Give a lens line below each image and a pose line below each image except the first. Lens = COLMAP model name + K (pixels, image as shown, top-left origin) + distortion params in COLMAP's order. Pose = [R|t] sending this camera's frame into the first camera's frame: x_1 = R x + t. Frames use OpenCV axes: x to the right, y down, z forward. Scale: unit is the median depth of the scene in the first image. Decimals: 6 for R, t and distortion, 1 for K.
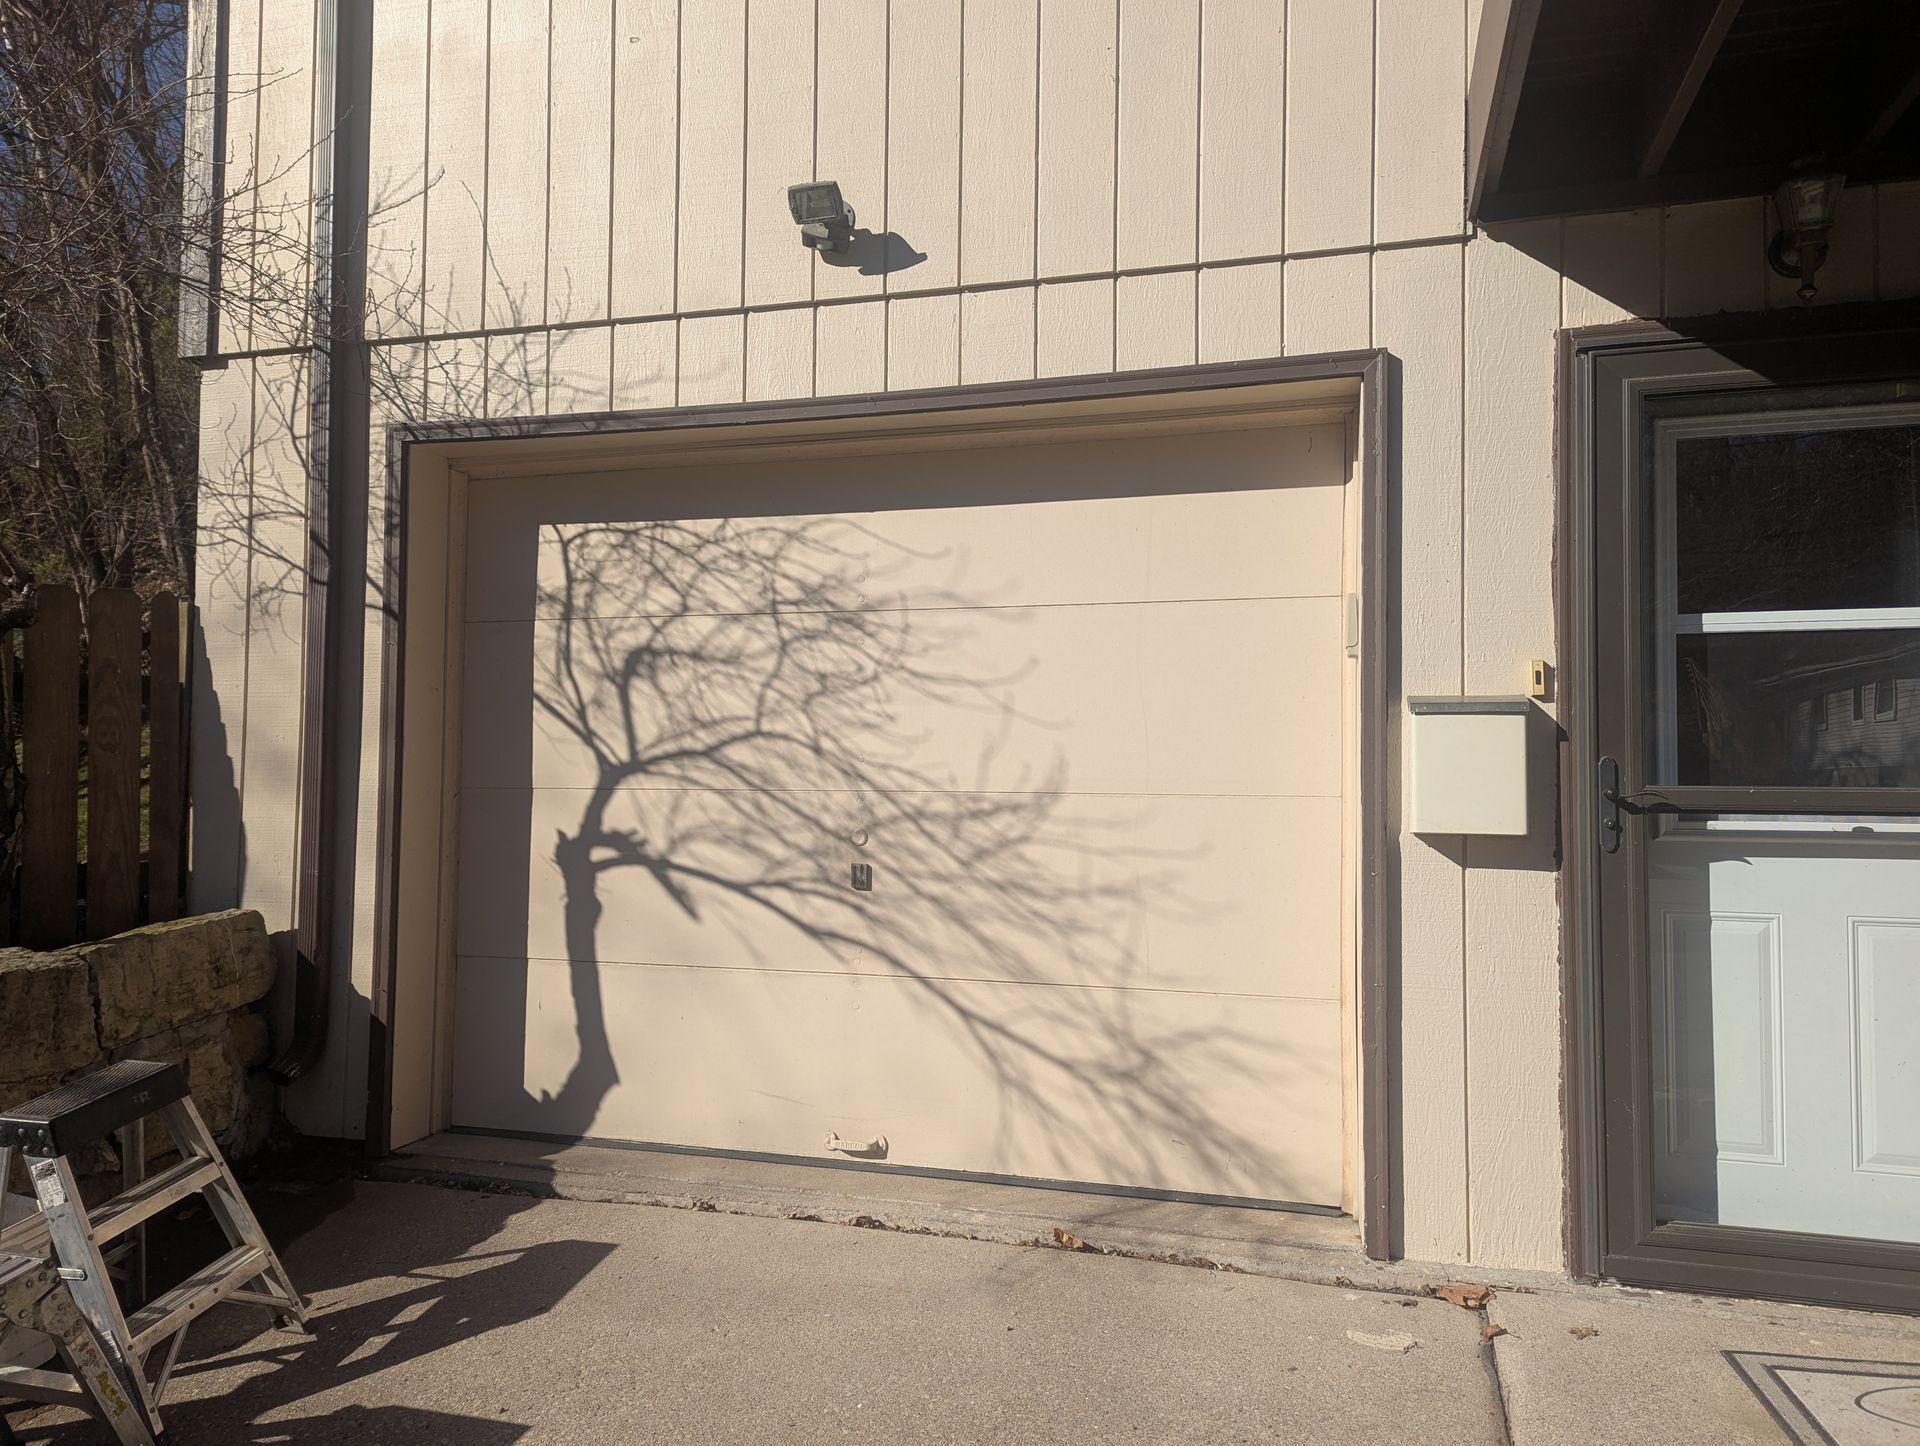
lens RADIAL K [[1352.5, 0, 957.8], [0, 1352.5, 723.8], [0, 0, 1]] dist [0.060836, -0.054205]
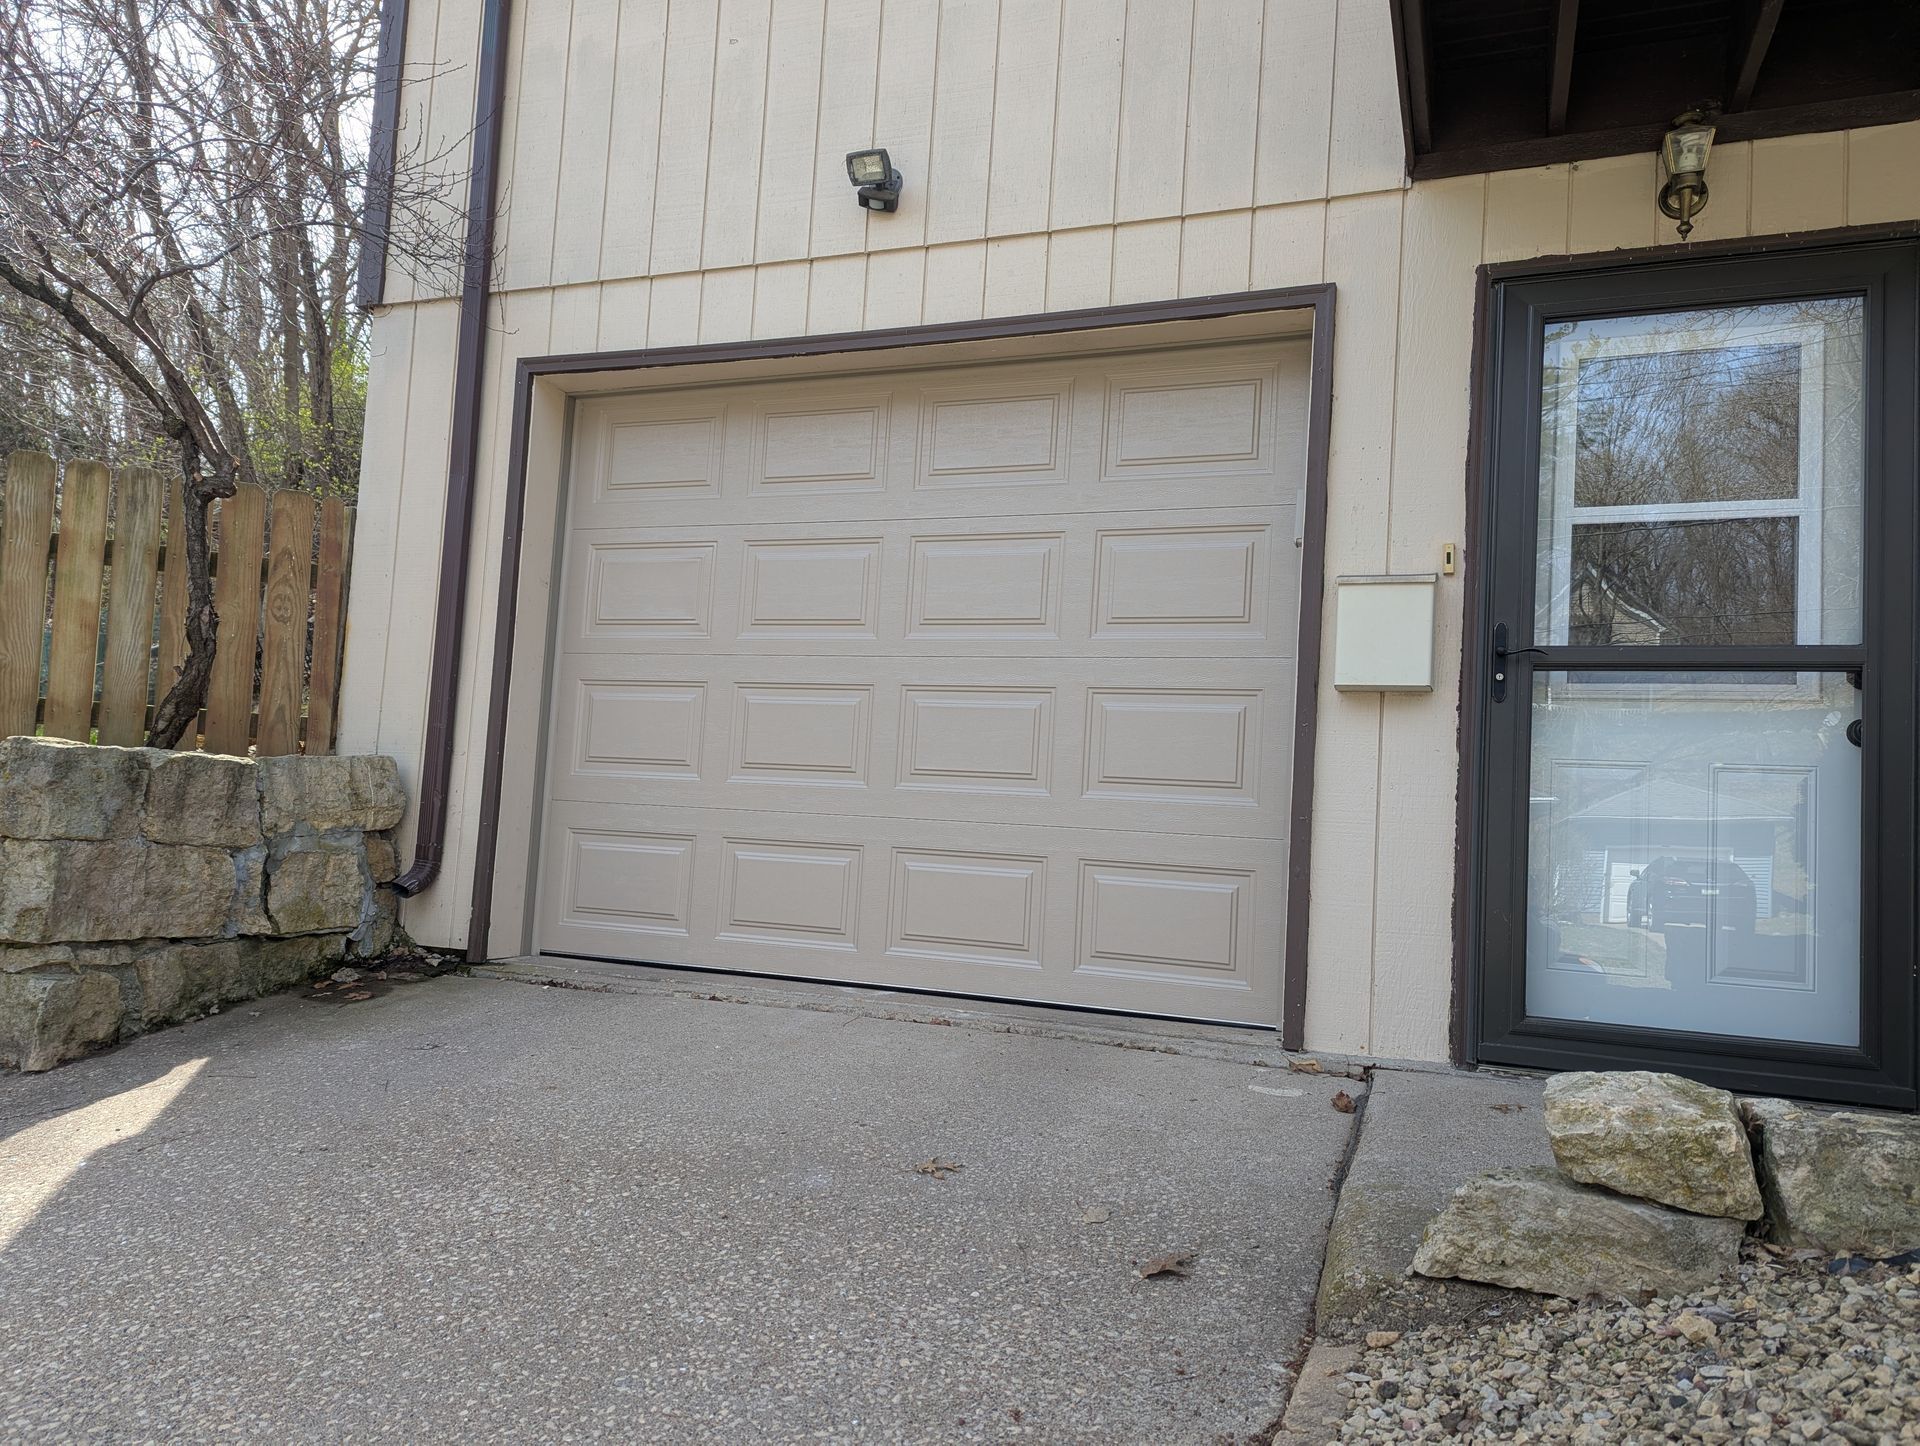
lens RADIAL K [[1352.5, 0, 963.5], [0, 1352.5, 727.7], [0, 0, 1]] dist [0.060836, -0.054205]
pose [[0.995343, 0.040849, -0.087313, 0.108565], [-0.044194, 0.998348, -0.036720, 0.158309], [0.085668, 0.040408, 0.995504, -0.177442]]
